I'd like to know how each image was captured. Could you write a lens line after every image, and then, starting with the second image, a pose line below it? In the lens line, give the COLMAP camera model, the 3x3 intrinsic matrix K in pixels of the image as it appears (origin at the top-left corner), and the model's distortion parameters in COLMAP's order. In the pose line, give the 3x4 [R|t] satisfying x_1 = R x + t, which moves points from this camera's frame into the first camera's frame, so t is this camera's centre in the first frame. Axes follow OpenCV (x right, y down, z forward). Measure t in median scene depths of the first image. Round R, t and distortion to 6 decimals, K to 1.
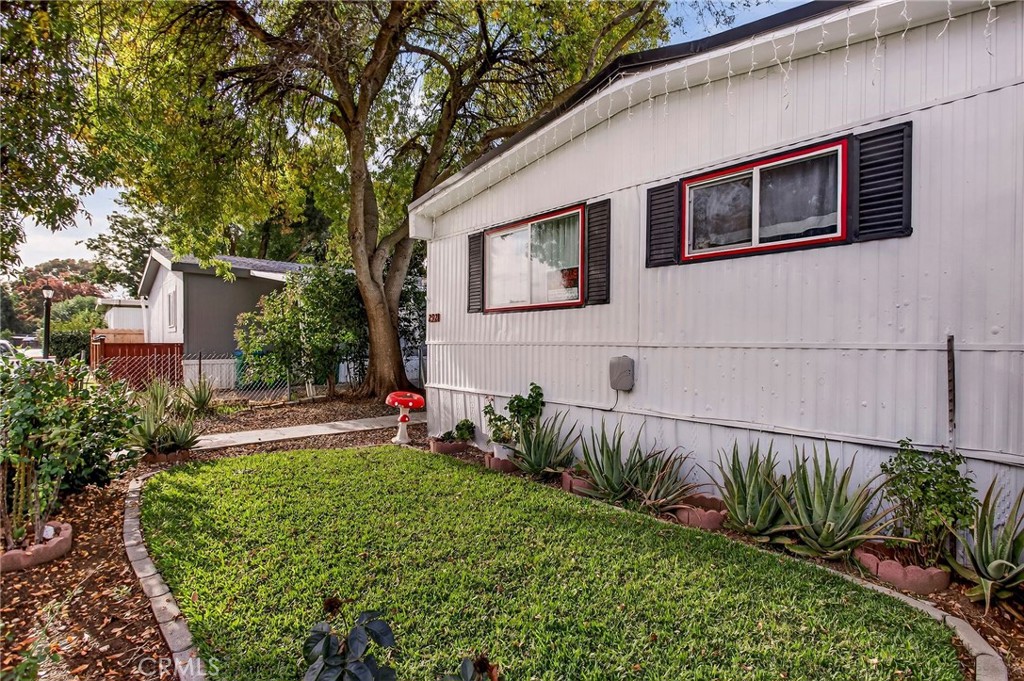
lens RADIAL K [[501.4, 0, 512.0], [0, 501.4, 340.5], [0, 0, 1]] dist [-0.003743, -0.000704]
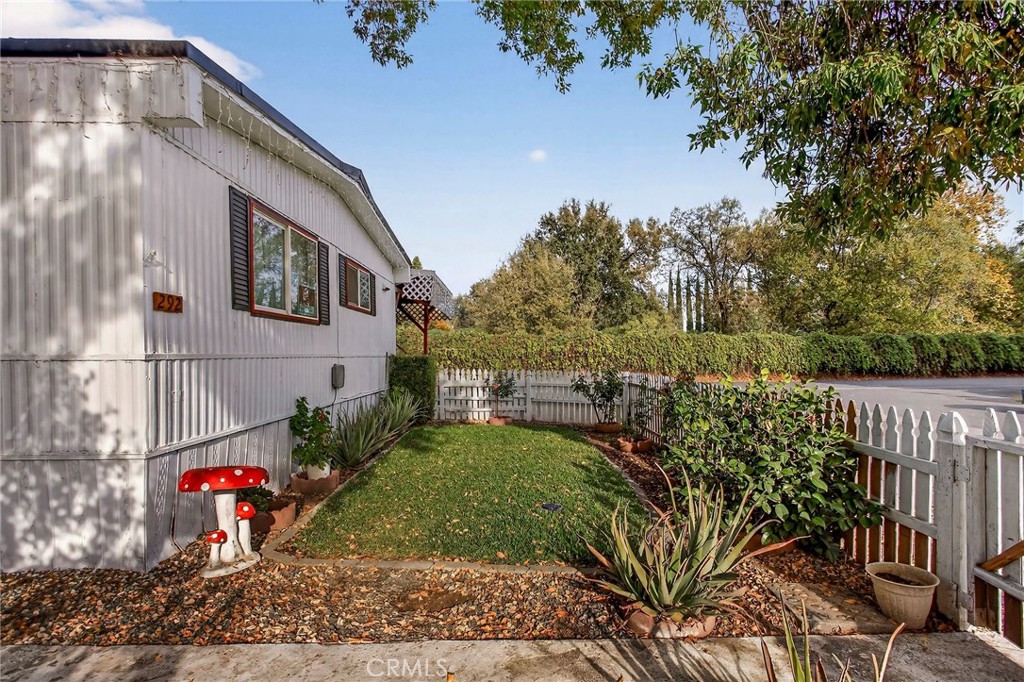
lens RADIAL K [[492.4, 0, 516.0], [0, 492.4, 359.8], [0, 0, 1]] dist [-0.004919, 0.000623]
pose [[-0.765035, -0.006295, 0.643958, -1.024275], [0.001443, 0.999933, 0.011489, 0.003610], [-0.643987, 0.009719, -0.764975, 1.680363]]
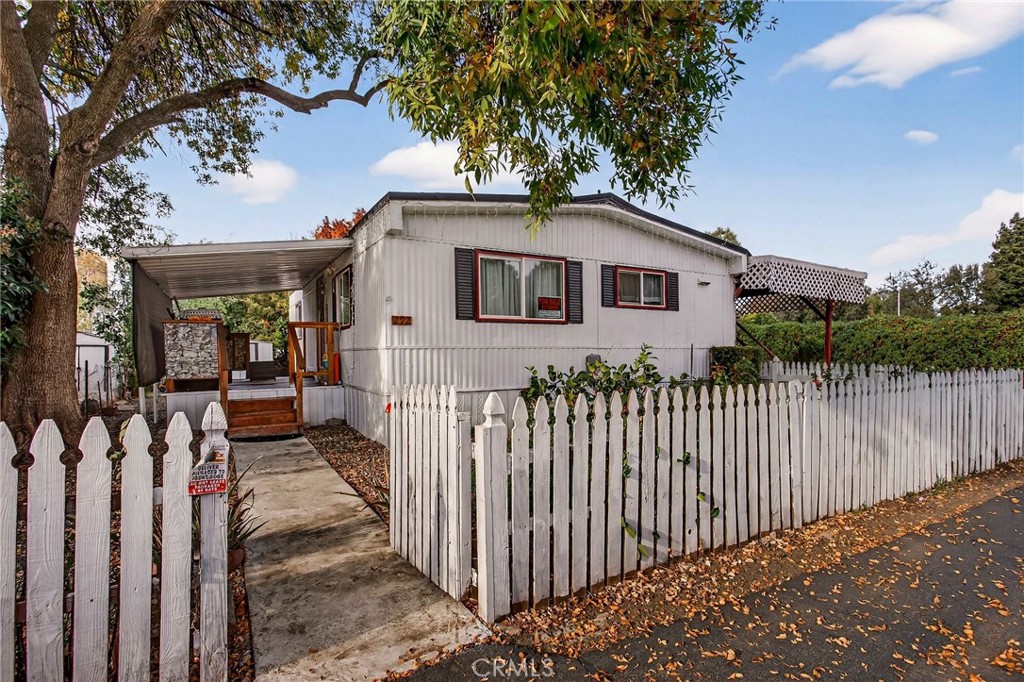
lens RADIAL K [[492.4, 0, 516.0], [0, 492.4, 359.8], [0, 0, 1]] dist [-0.004919, 0.000623]
pose [[0.181130, -0.015175, 0.983342, -1.497467], [0.008128, 0.999870, 0.013933, 0.024459], [-0.983426, 0.005469, 0.181230, 0.920673]]
